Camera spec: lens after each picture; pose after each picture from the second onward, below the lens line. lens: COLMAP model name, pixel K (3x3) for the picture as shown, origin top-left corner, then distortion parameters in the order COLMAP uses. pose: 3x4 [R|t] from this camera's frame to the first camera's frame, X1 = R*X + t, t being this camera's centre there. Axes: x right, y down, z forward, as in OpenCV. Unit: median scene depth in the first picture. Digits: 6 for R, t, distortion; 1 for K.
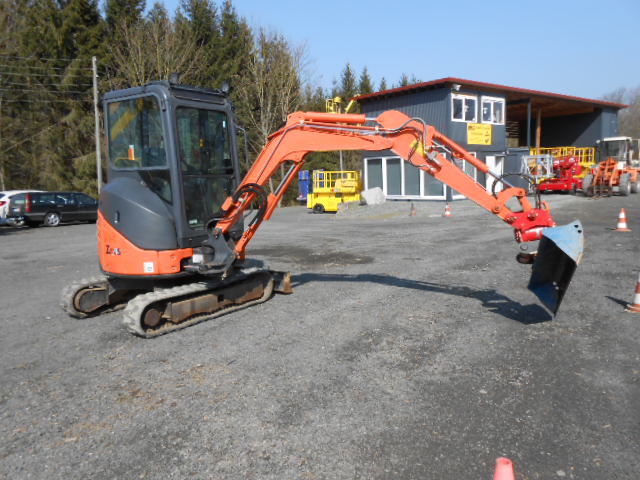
lens RADIAL K [[492.4, 0, 318.8], [0, 492.4, 239.0], [0, 0, 1]] dist [-0.002118, 0.005735]
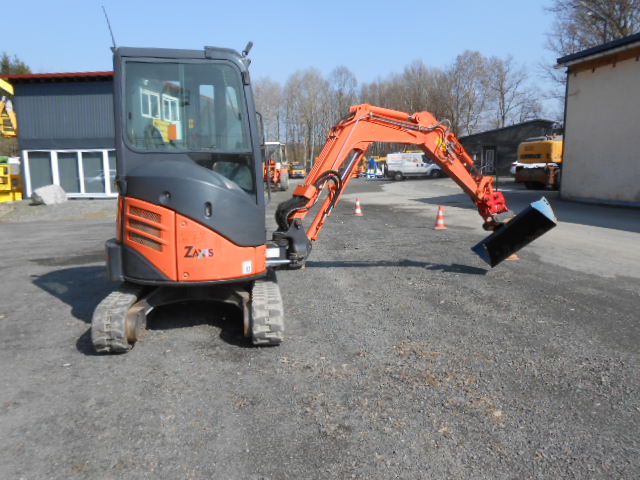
lens RADIAL K [[492.4, 0, 320.0], [0, 492.4, 239.9], [0, 0, 1]] dist [-0.002118, 0.005735]
pose [[0.727225, -0.079432, 0.681787, -0.154038], [0.076556, 0.996470, 0.034436, -0.001781], [-0.682116, 0.027152, 0.730740, 0.052725]]
